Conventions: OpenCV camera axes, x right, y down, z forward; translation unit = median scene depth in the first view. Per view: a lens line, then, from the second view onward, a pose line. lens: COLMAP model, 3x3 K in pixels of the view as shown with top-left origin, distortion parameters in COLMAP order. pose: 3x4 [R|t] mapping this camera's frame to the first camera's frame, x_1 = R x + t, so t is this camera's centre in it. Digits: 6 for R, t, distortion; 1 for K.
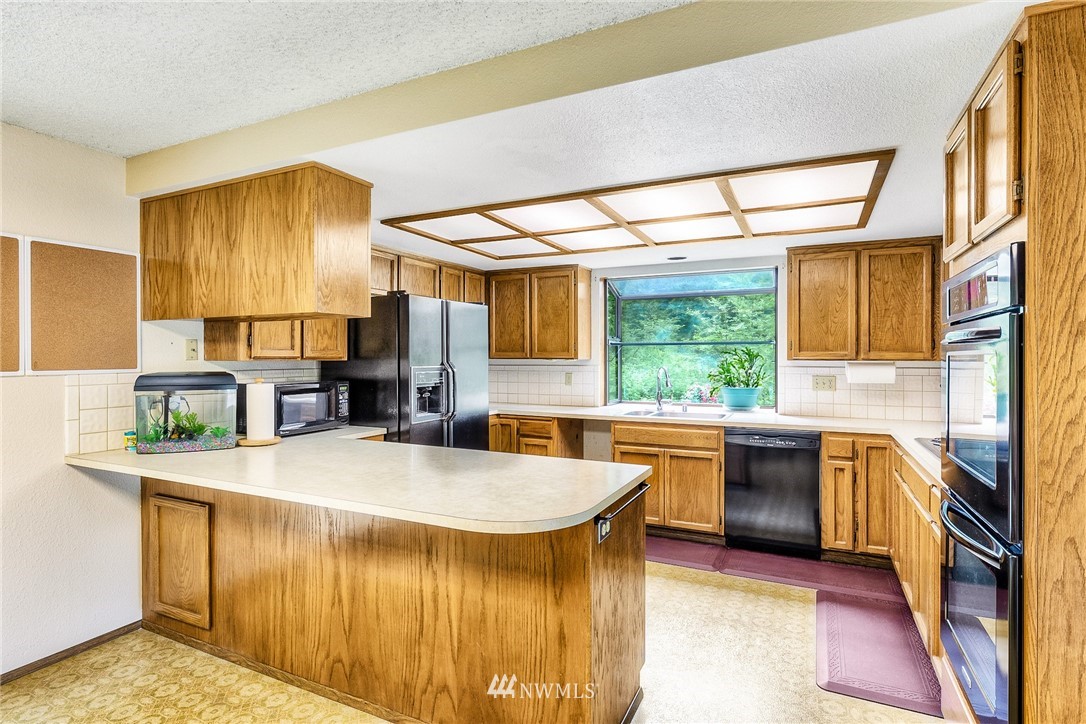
lens RADIAL K [[555.2, 0, 541.8], [0, 555.2, 357.9], [0, 0, 1]] dist [-0.001905, -0.000092]
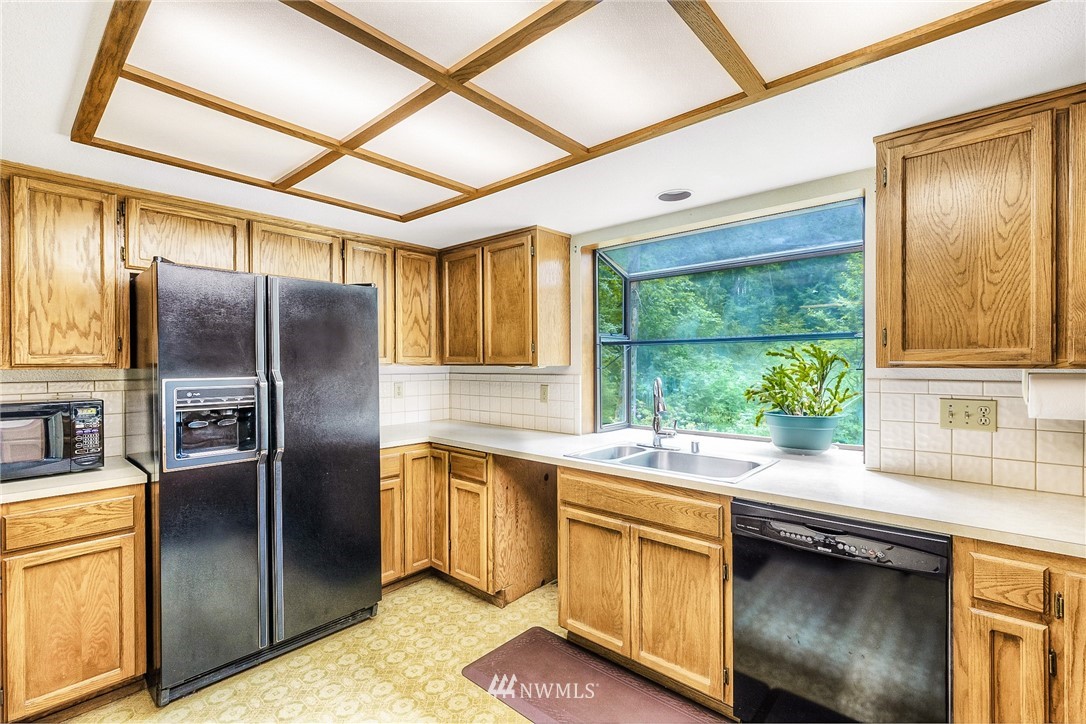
lens RADIAL K [[488.4, 0, 543.4], [0, 488.4, 365.6], [0, 0, 1]] dist [0.000223, 0.000348]
pose [[0.962713, -0.002150, -0.270517, 0.257654], [0.003090, 0.999991, 0.003048, 0.000385], [0.270508, -0.003770, 0.962710, 0.472033]]
